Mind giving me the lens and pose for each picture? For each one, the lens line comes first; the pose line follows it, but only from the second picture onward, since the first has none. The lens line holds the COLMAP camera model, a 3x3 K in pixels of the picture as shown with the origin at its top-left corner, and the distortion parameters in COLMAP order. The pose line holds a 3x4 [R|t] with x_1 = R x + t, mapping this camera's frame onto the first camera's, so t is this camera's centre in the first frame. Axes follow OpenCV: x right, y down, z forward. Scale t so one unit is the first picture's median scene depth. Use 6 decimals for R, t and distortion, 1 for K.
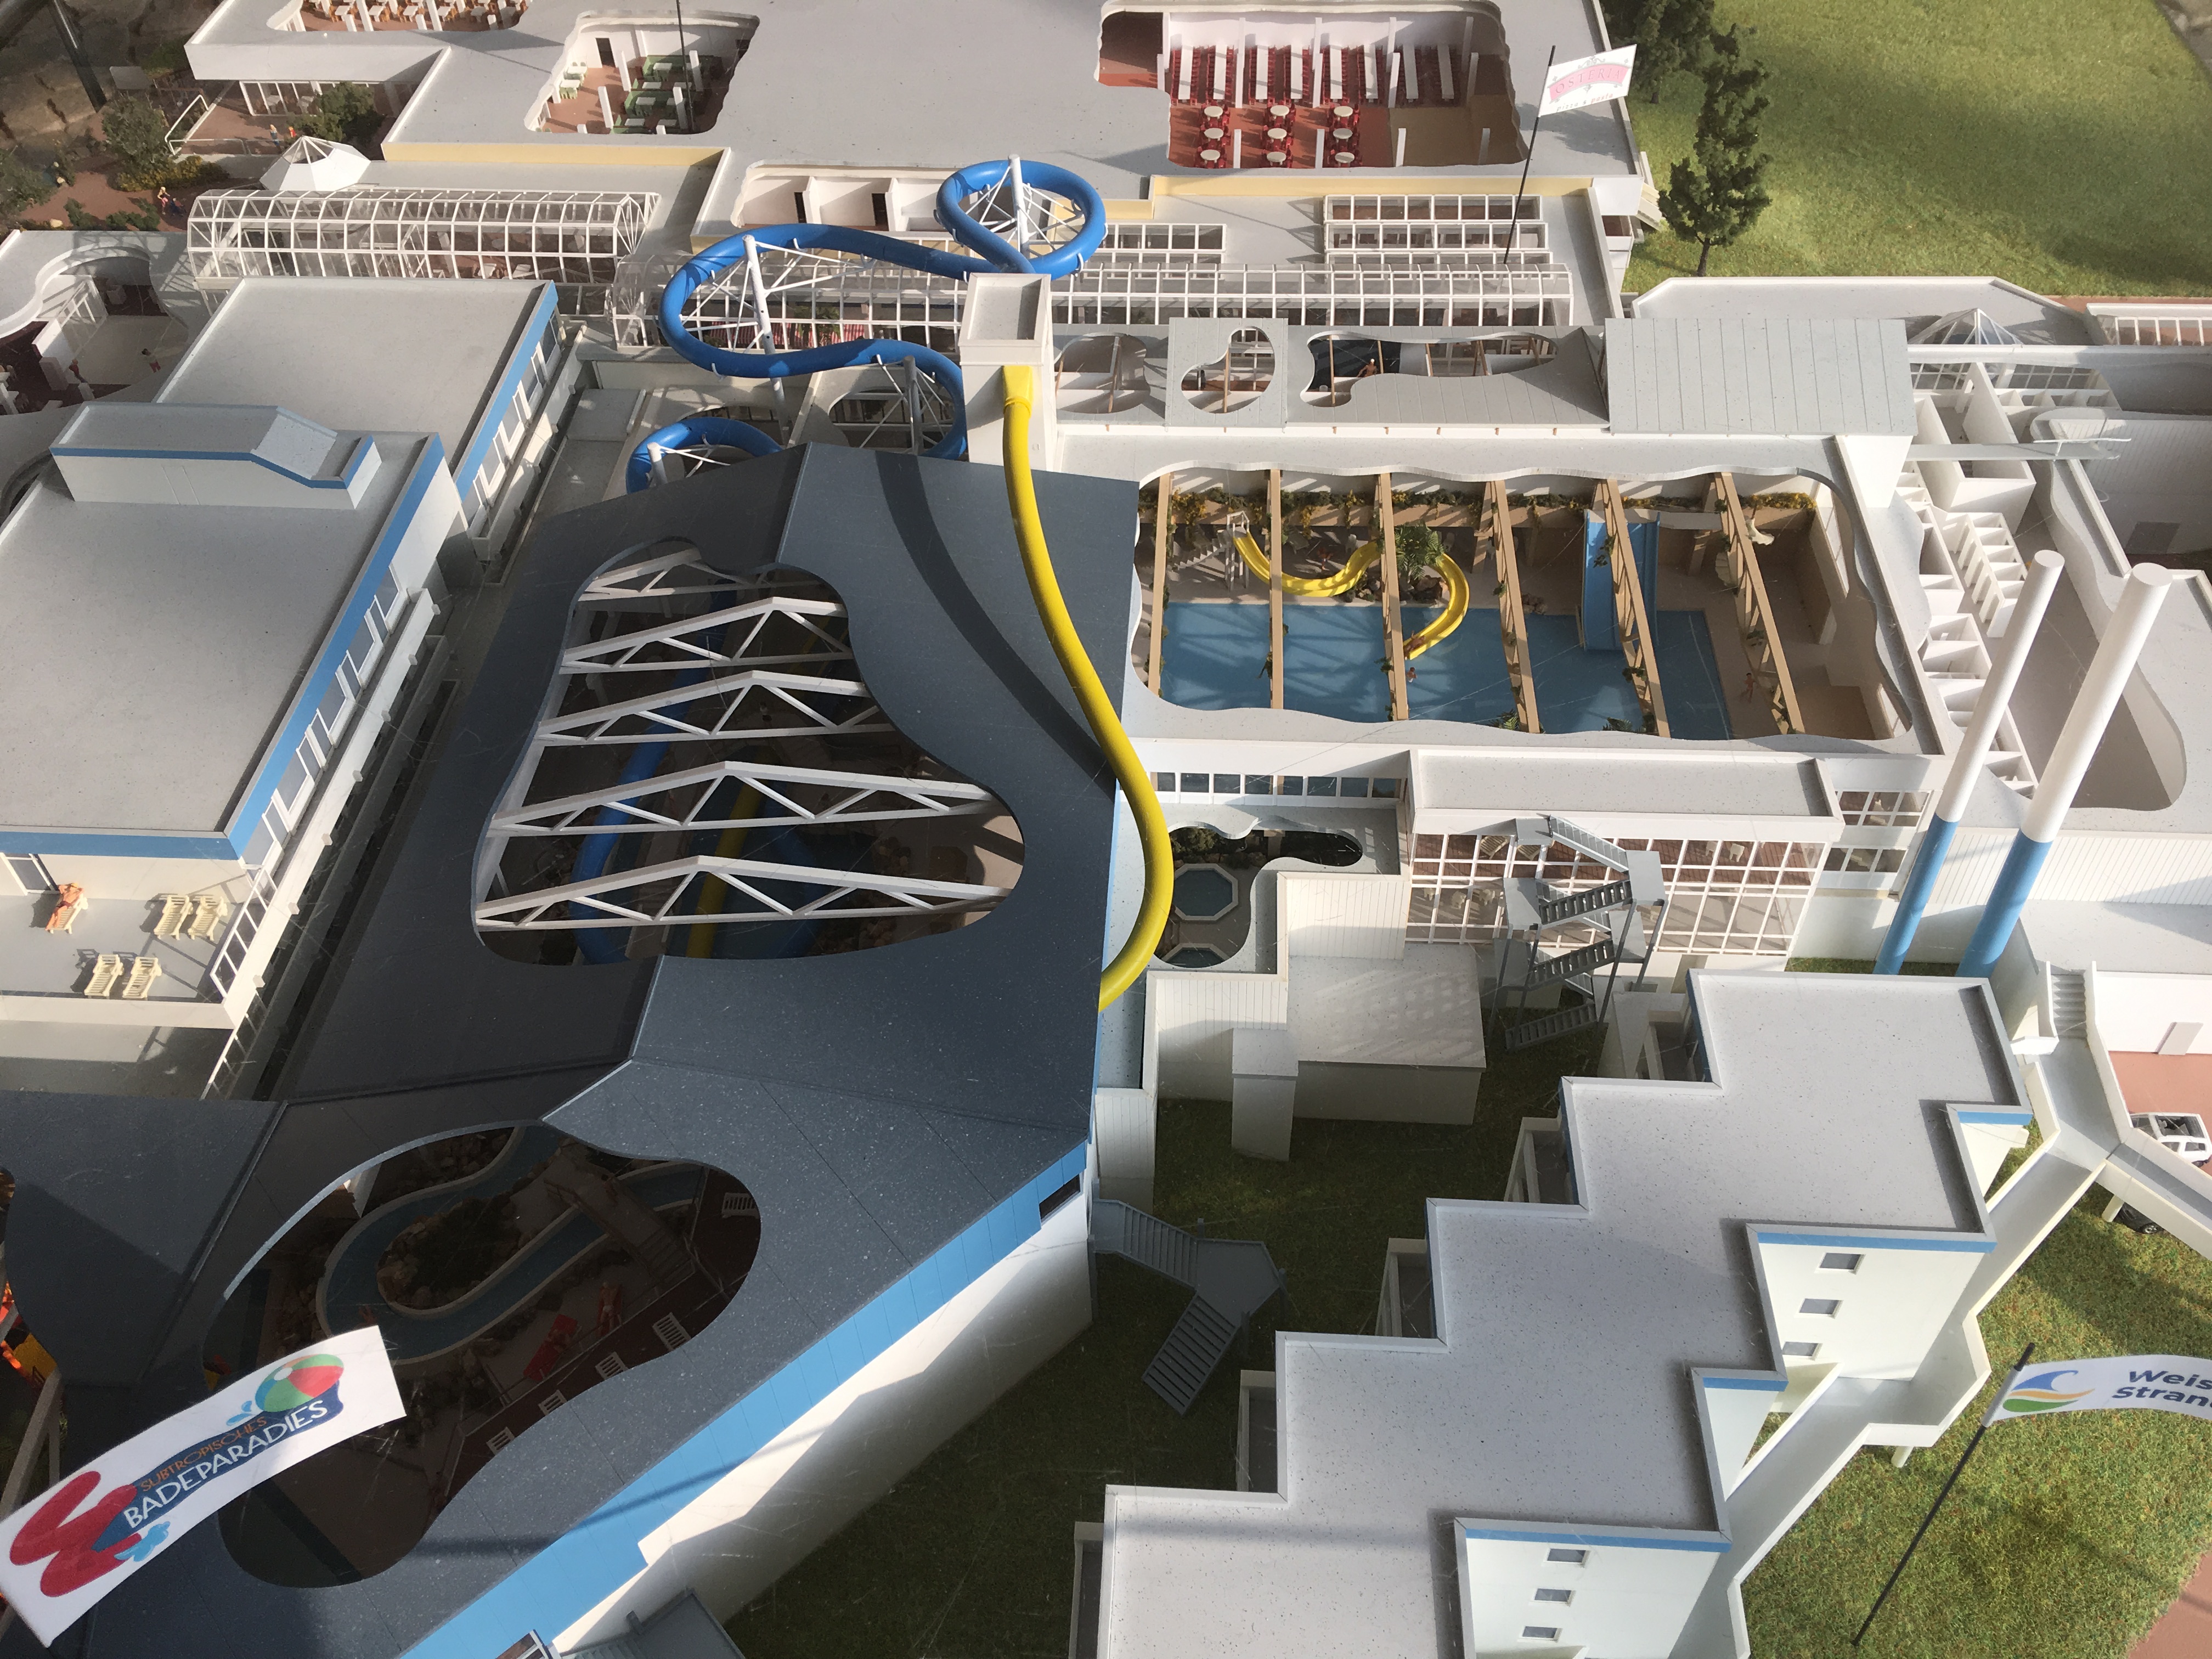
lens RADIAL K [[1870.4, 0, 1106.0], [0, 1870.4, 829.5], [0, 0, 1]] dist [0.120272, -0.195505]
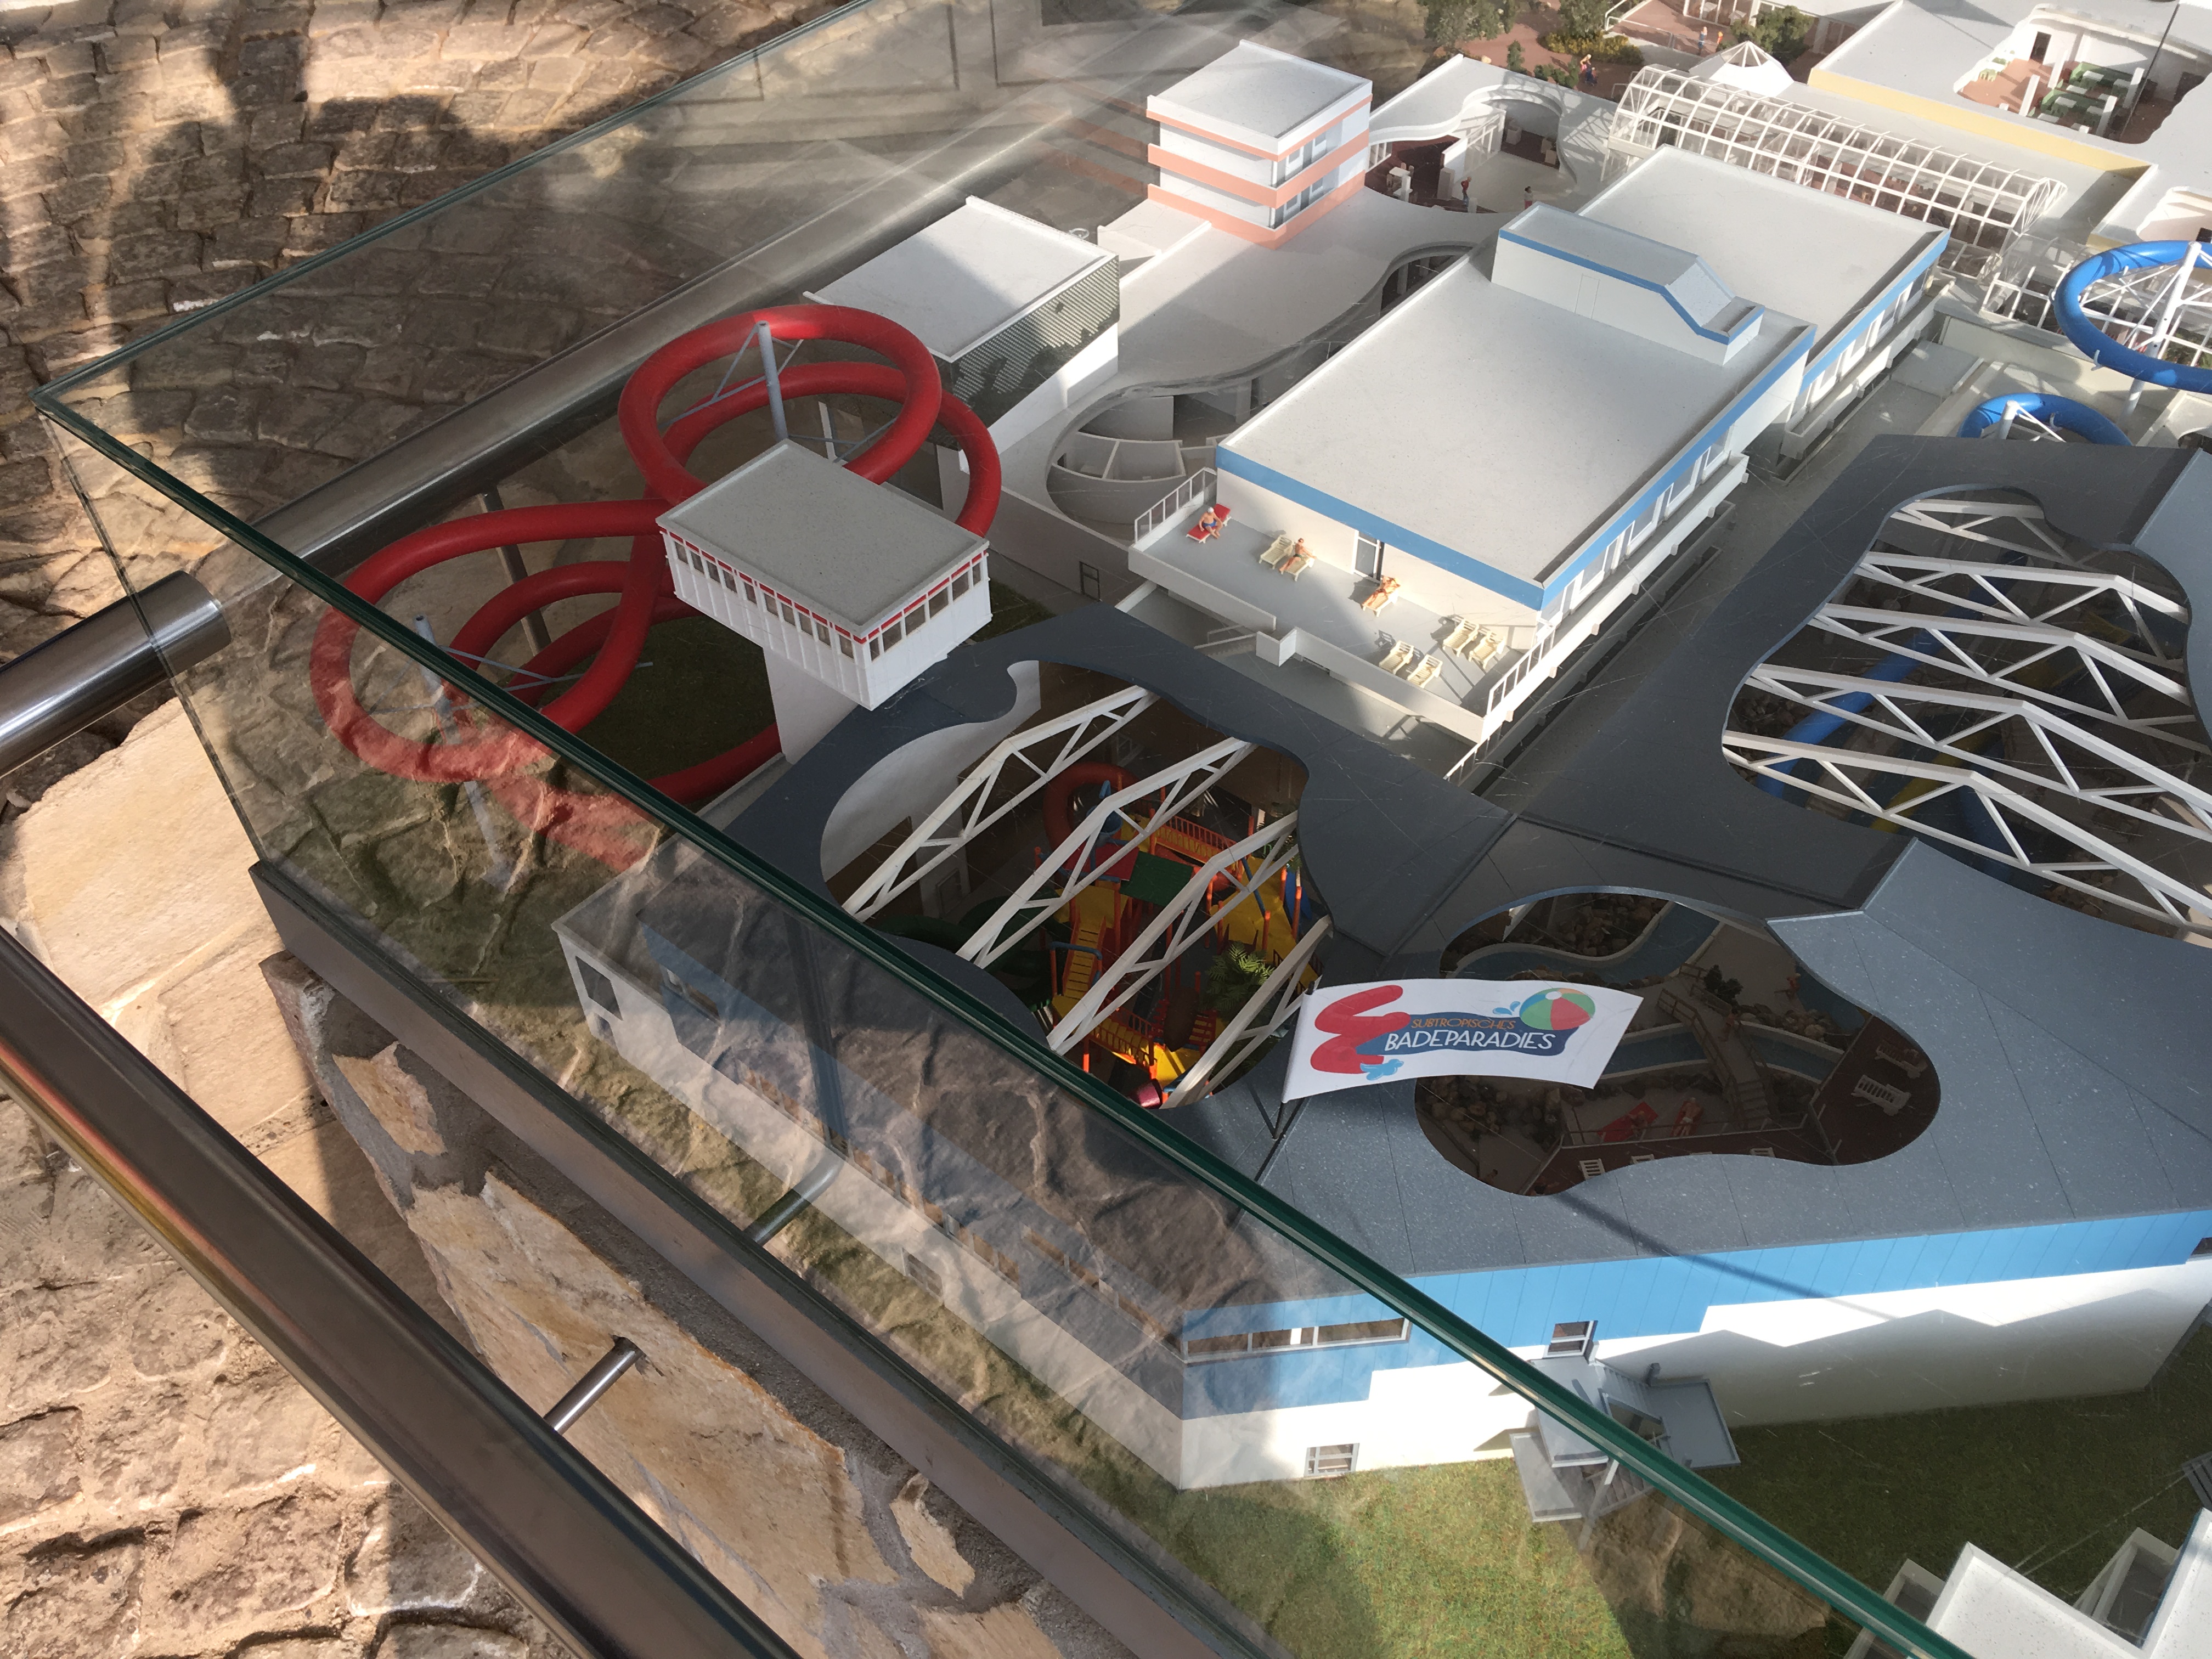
lens RADIAL K [[1870.4, 0, 1106.0], [0, 1870.4, 829.5], [0, 0, 1]] dist [0.120272, -0.195505]
pose [[0.807384, 0.426975, -0.407214, -0.118501], [-0.427121, 0.899097, 0.095875, 0.104129], [0.407061, 0.096521, 0.908287, -0.082679]]
